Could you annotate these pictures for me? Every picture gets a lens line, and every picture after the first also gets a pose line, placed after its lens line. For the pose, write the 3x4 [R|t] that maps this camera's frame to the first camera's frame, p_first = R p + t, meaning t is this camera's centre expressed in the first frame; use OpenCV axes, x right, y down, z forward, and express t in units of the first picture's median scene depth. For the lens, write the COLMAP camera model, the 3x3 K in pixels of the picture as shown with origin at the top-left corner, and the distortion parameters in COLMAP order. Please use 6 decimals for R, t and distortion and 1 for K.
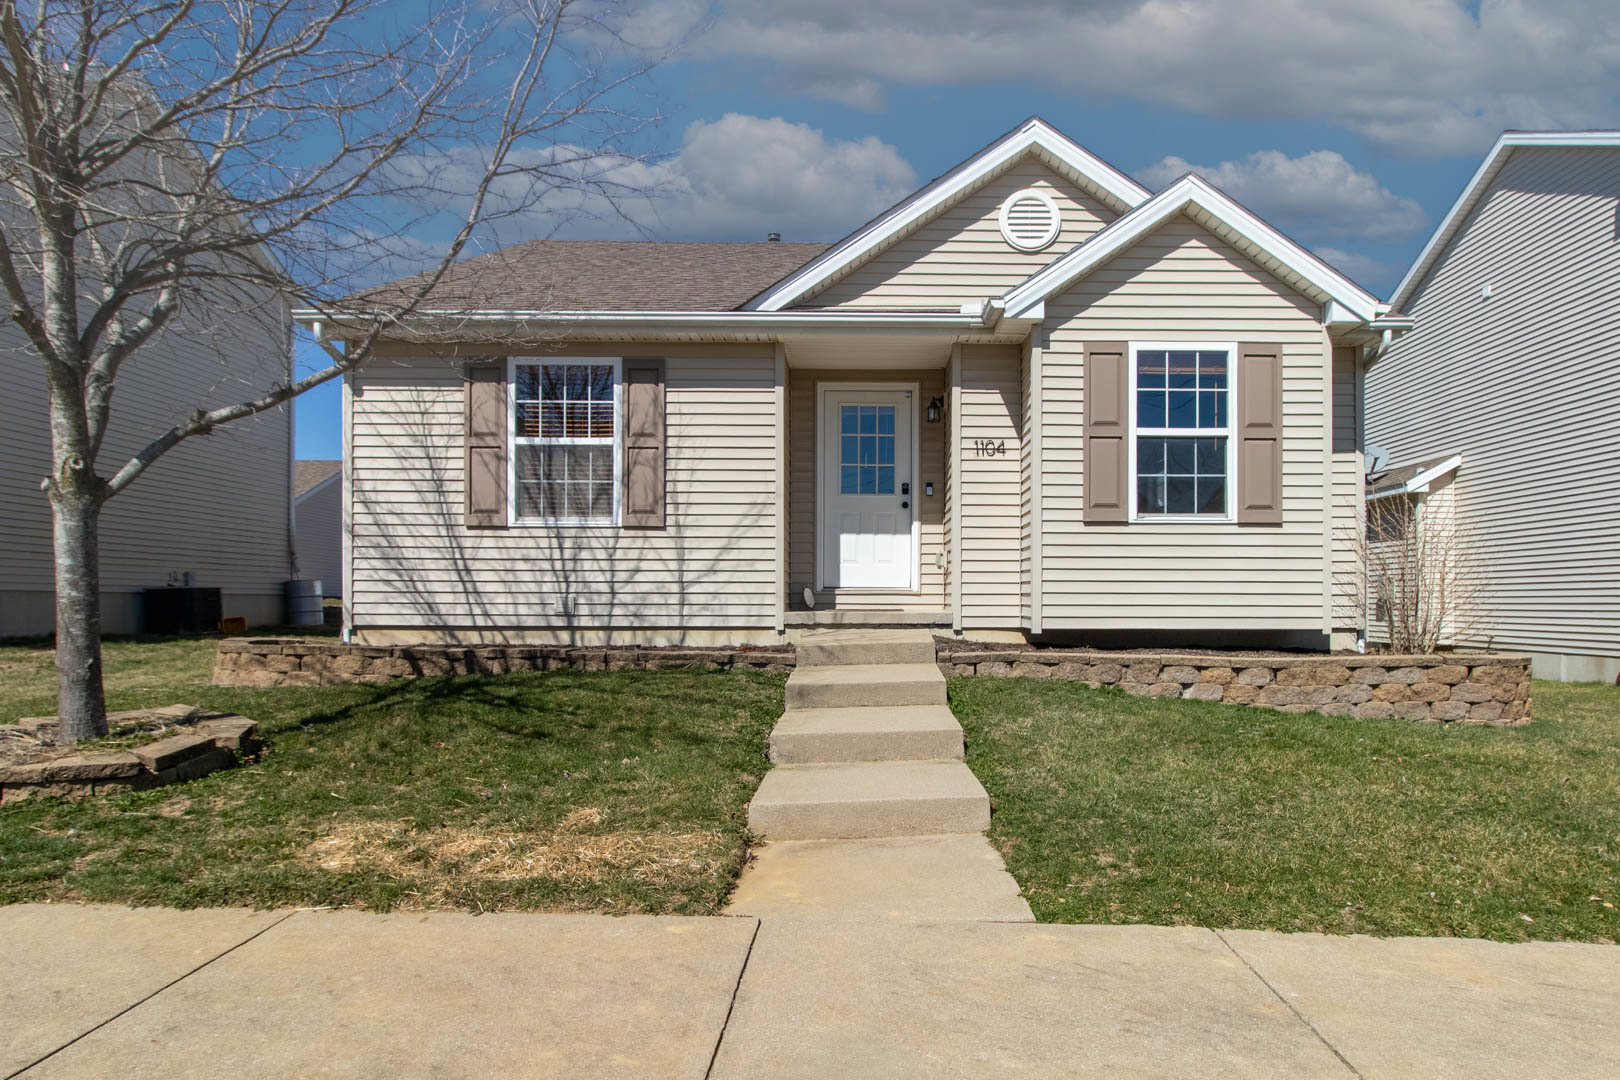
lens RADIAL K [[726.4, 0, 810.0], [0, 726.4, 592.1], [0, 0, 1]] dist [-0.000269, -0.000226]
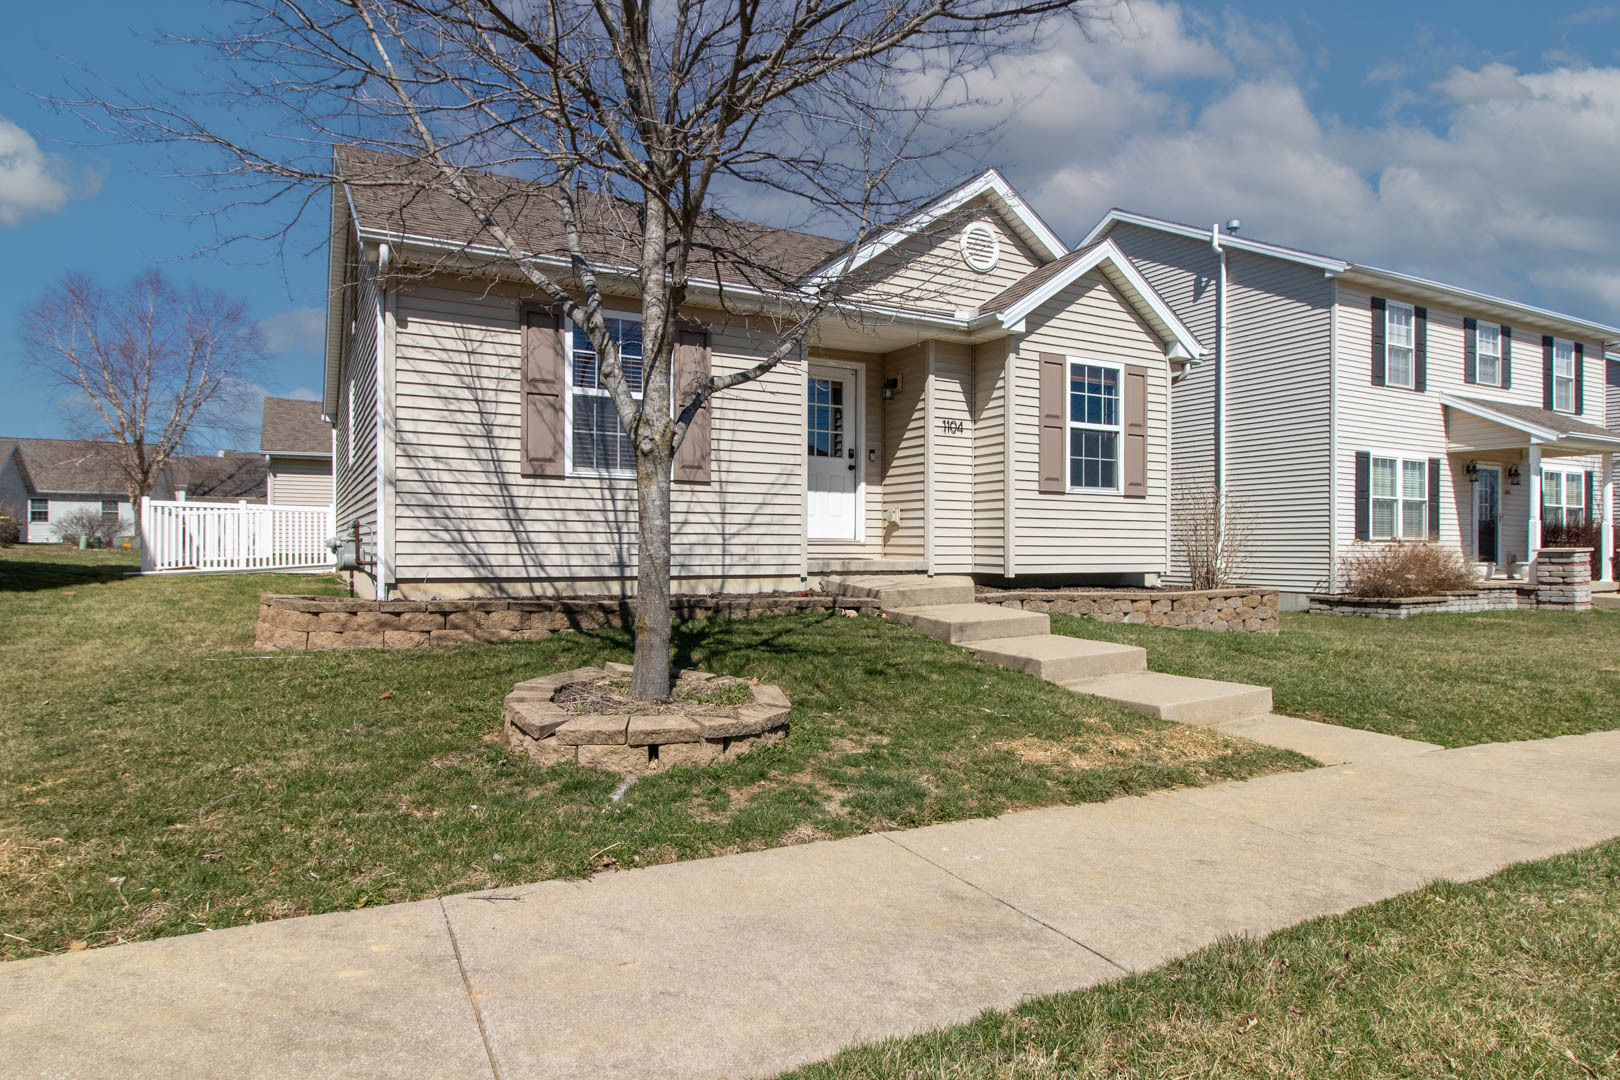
lens RADIAL K [[726.6, 0, 678.6], [0, 726.6, 532.2], [0, 0, 1]] dist [0.001987, 0.000358]
pose [[0.930810, 0.008472, 0.365405, -0.631773], [-0.007765, 0.999964, -0.003405, -0.012295], [-0.365420, 0.000332, 0.930843, 0.023538]]
